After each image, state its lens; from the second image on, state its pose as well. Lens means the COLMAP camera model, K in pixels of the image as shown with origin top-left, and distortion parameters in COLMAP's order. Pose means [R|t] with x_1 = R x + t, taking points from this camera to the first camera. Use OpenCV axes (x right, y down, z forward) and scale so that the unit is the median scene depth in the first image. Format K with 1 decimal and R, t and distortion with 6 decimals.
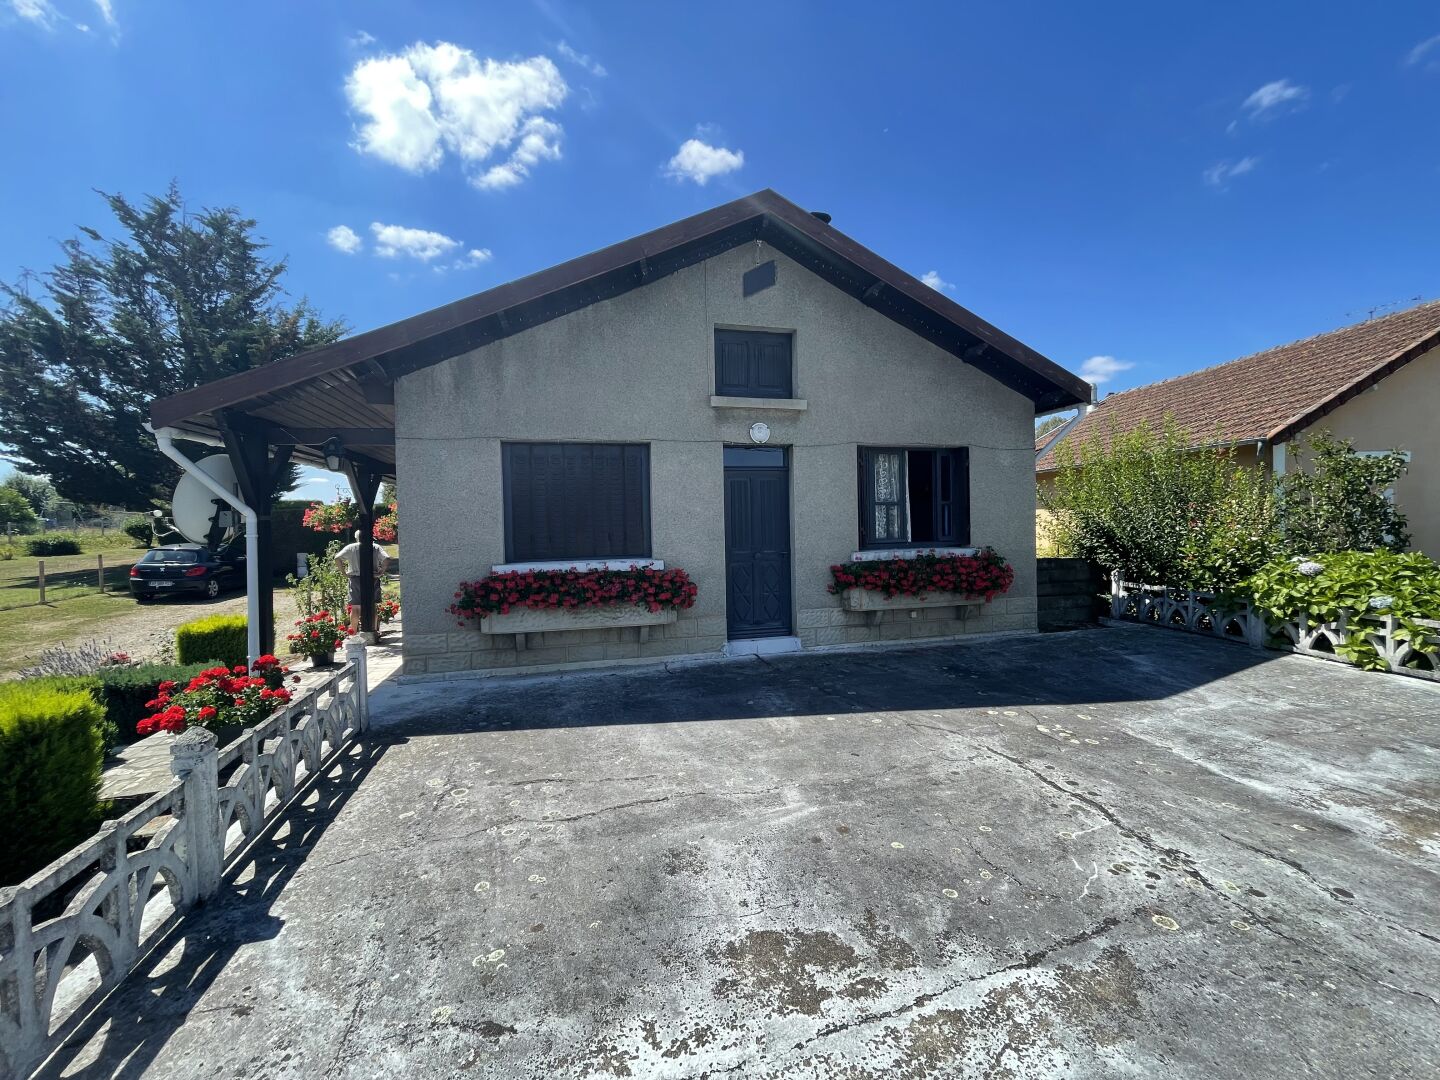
lens RADIAL K [[586.9, 0, 720.0], [0, 586.9, 540.0], [0, 0, 1]] dist [-0.029443, 0.000025]
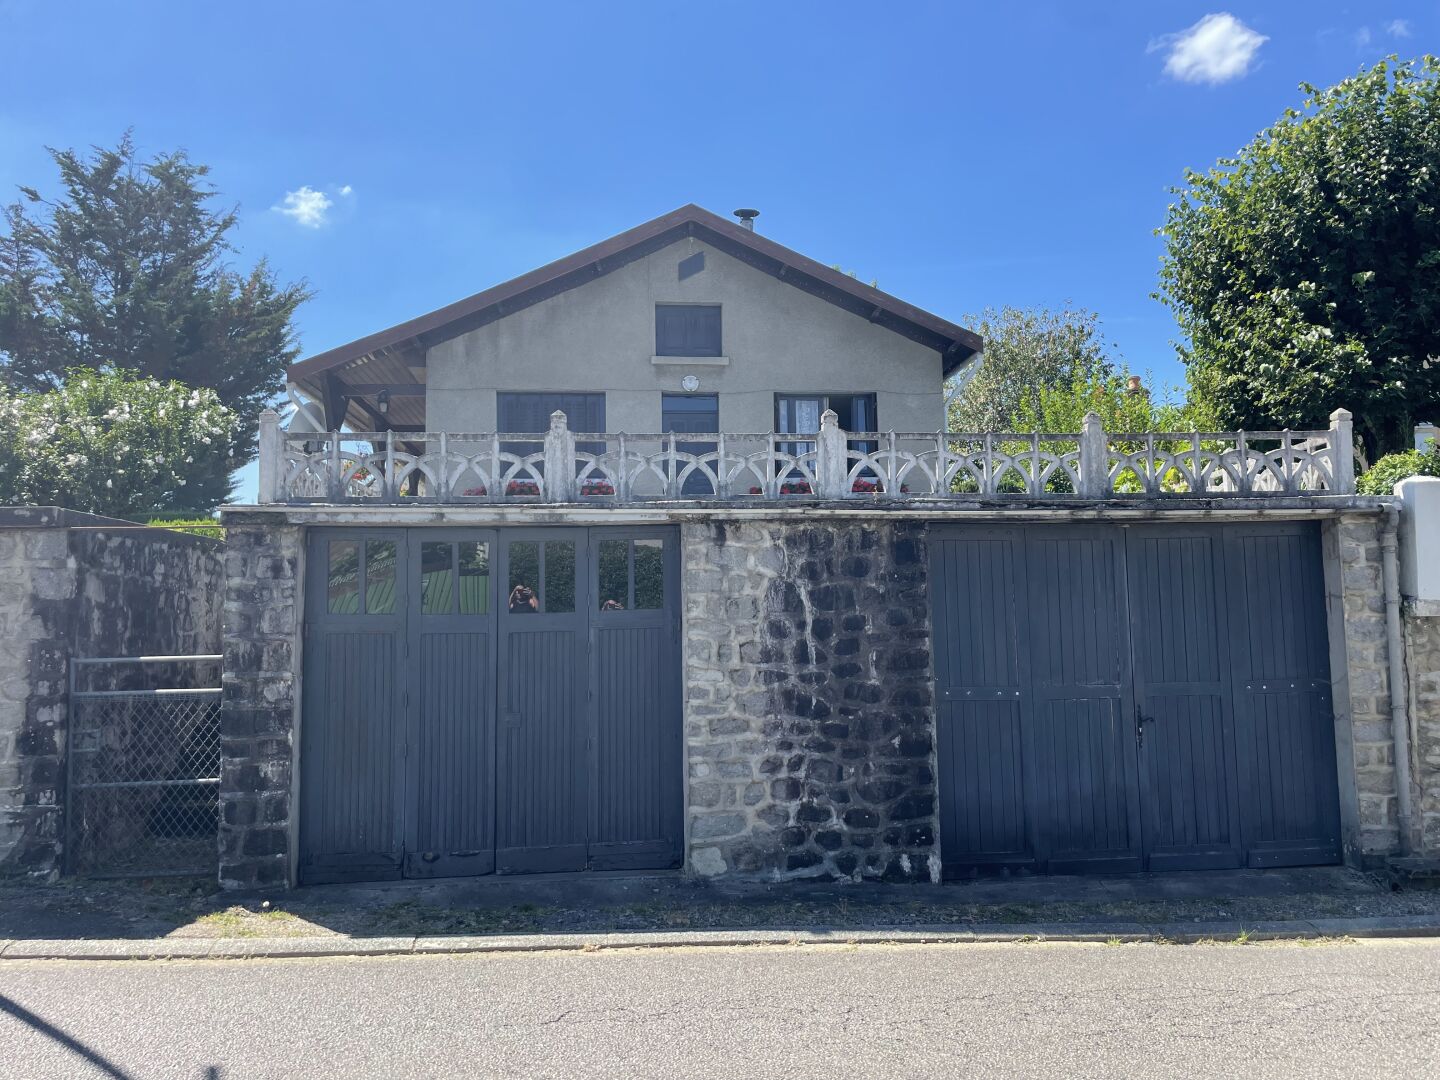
lens RADIAL K [[1087.6, 0, 720.0], [0, 1087.6, 540.0], [0, 0, 1]] dist [-0.000333, -0.095611]
pose [[0.988412, -0.003793, -0.151746, 0.473346], [-0.010421, 0.995633, -0.092770, 0.364631], [0.151435, 0.093276, 0.984056, -1.252535]]
